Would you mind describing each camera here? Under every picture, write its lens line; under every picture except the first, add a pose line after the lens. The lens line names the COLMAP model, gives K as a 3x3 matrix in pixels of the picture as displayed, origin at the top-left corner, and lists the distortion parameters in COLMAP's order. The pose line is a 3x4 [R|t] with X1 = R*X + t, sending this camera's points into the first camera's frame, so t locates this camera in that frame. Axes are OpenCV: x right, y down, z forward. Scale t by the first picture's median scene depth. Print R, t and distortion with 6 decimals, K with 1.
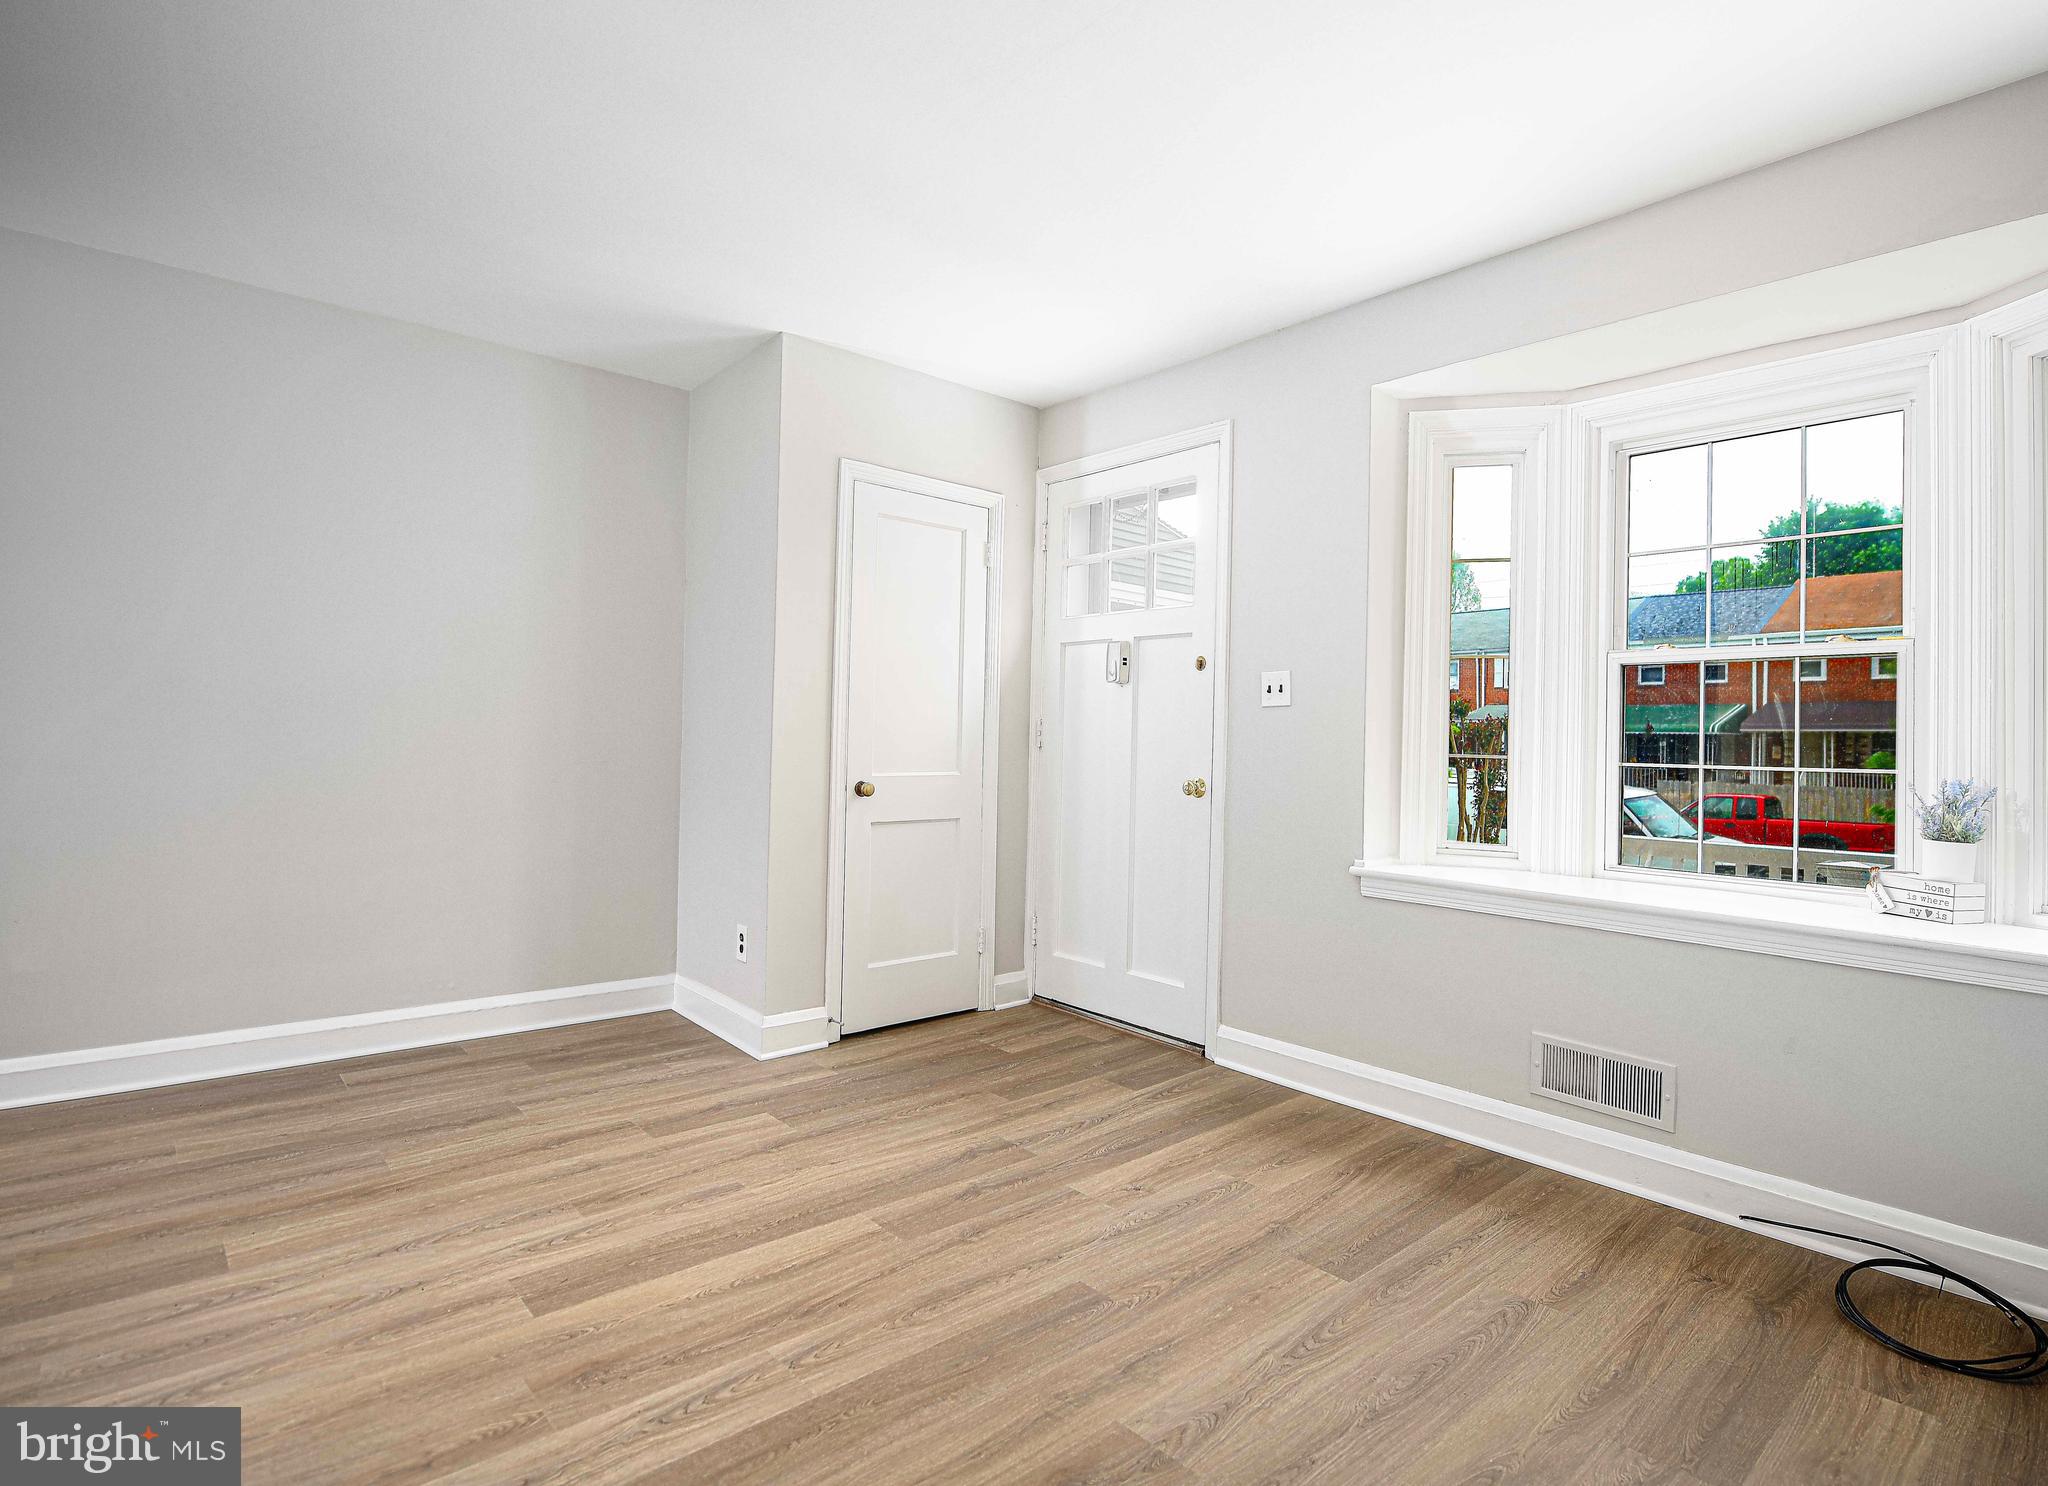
lens RADIAL K [[1015.1, 0, 1024.0], [0, 1015.1, 743.0], [0, 0, 1]] dist [-0.003395, -0.007011]
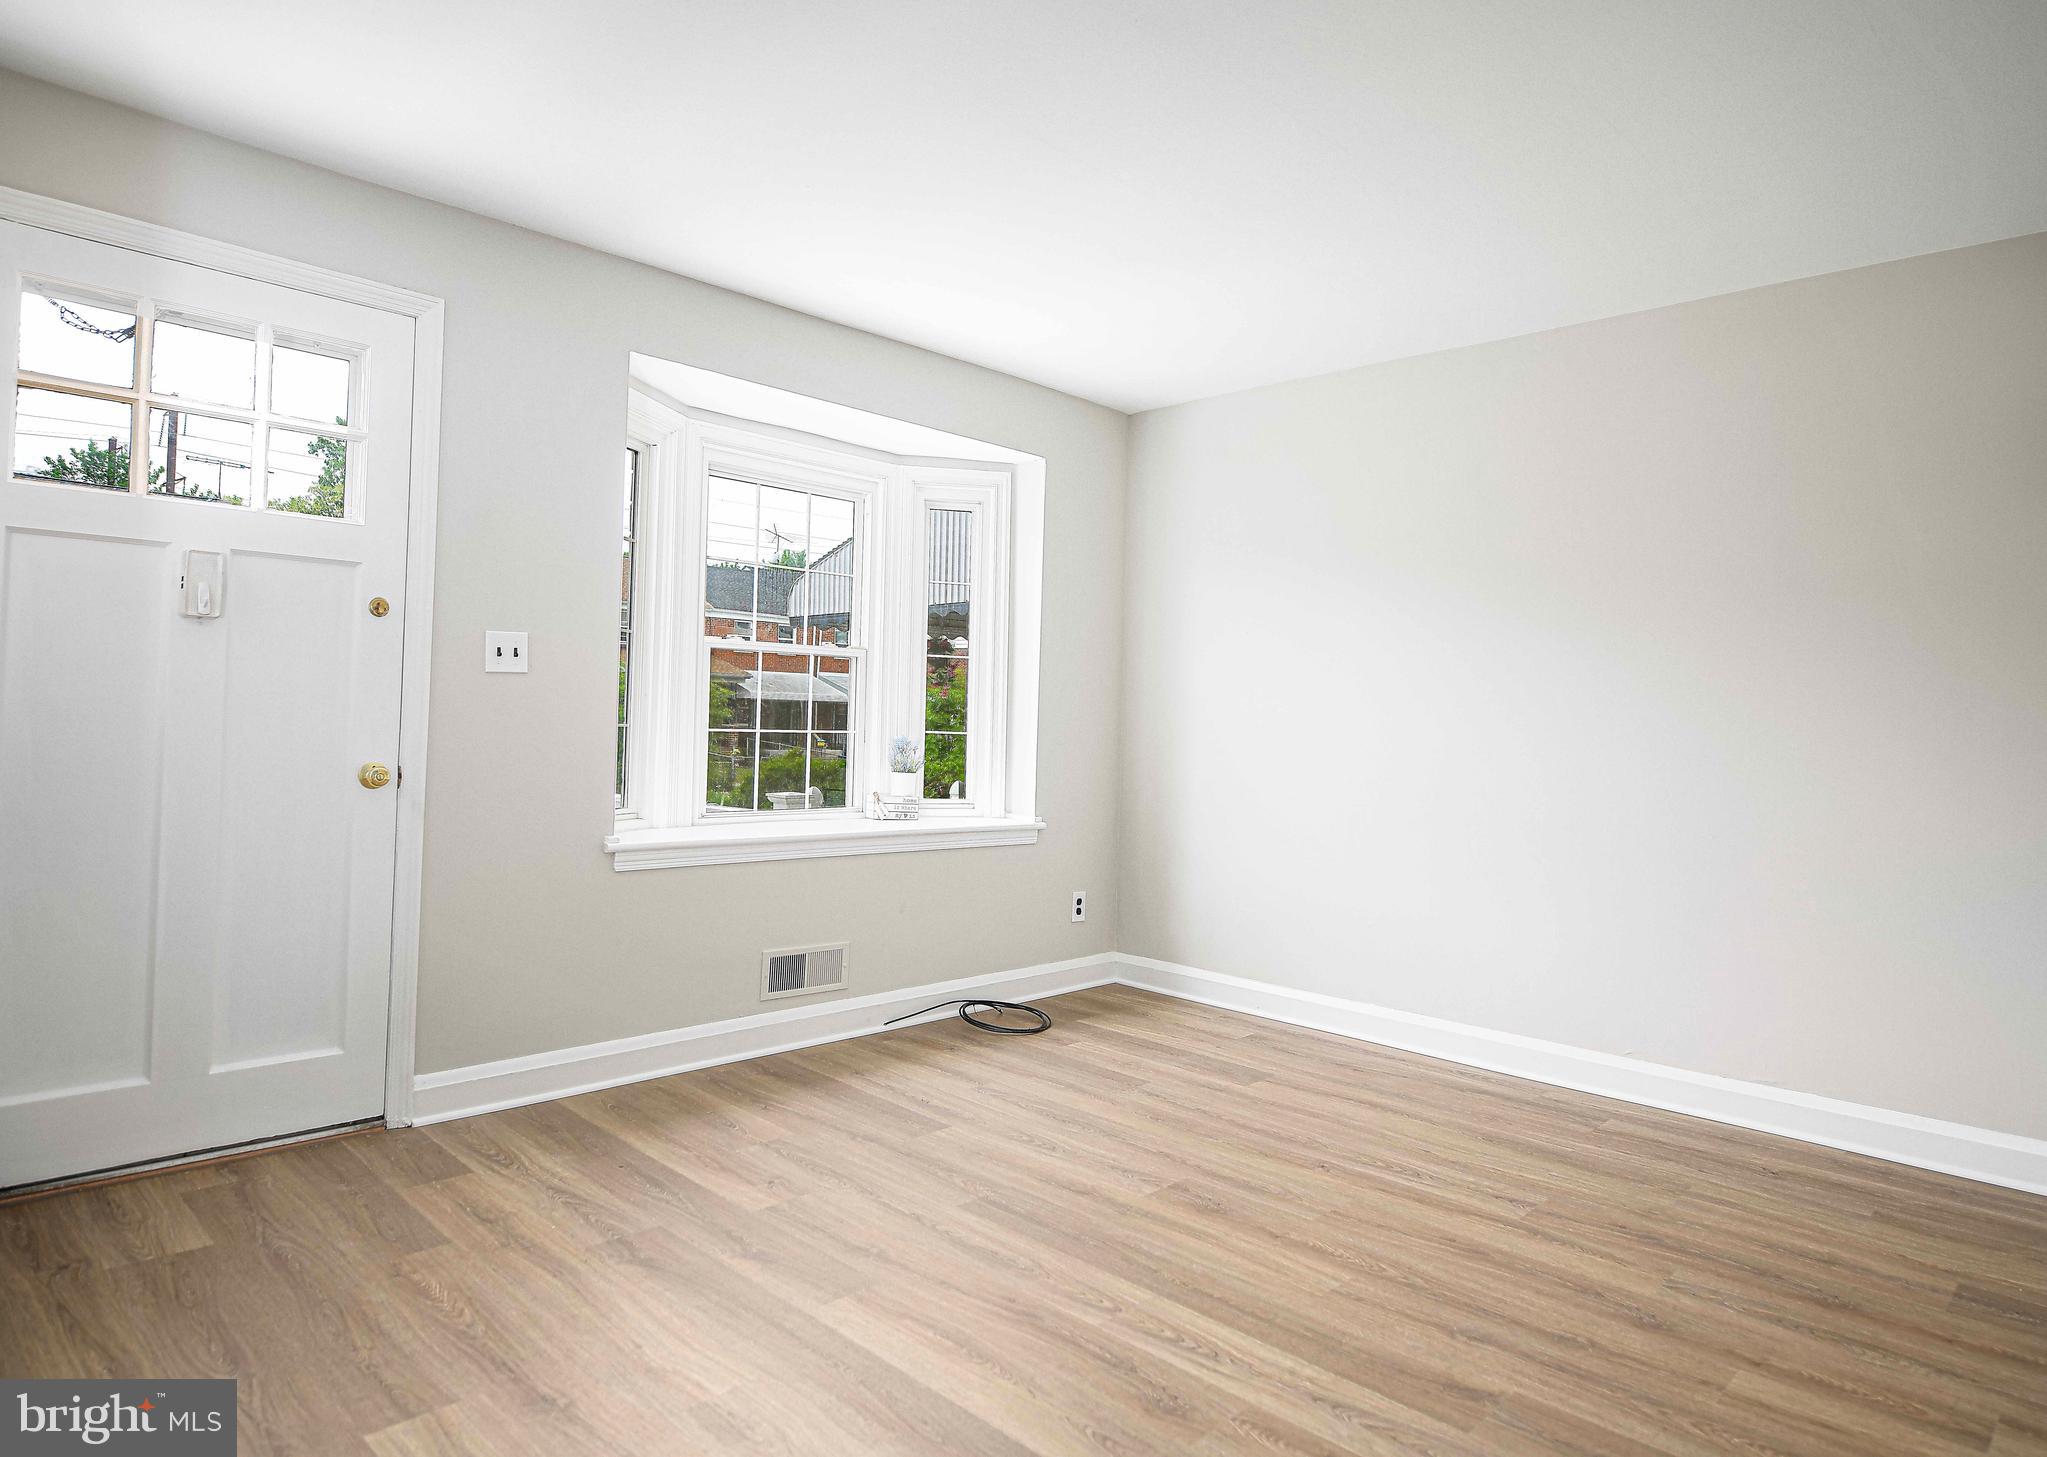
lens RADIAL K [[1242.7, 0, 1023.5], [0, 1242.7, 728.5], [0, 0, 1]] dist [-0.001513, -0.000542]
pose [[-0.062160, -0.031066, 0.997583, -0.928741], [-0.027136, 0.999199, 0.029425, -0.035874], [-0.997697, -0.025242, -0.062953, 0.716232]]
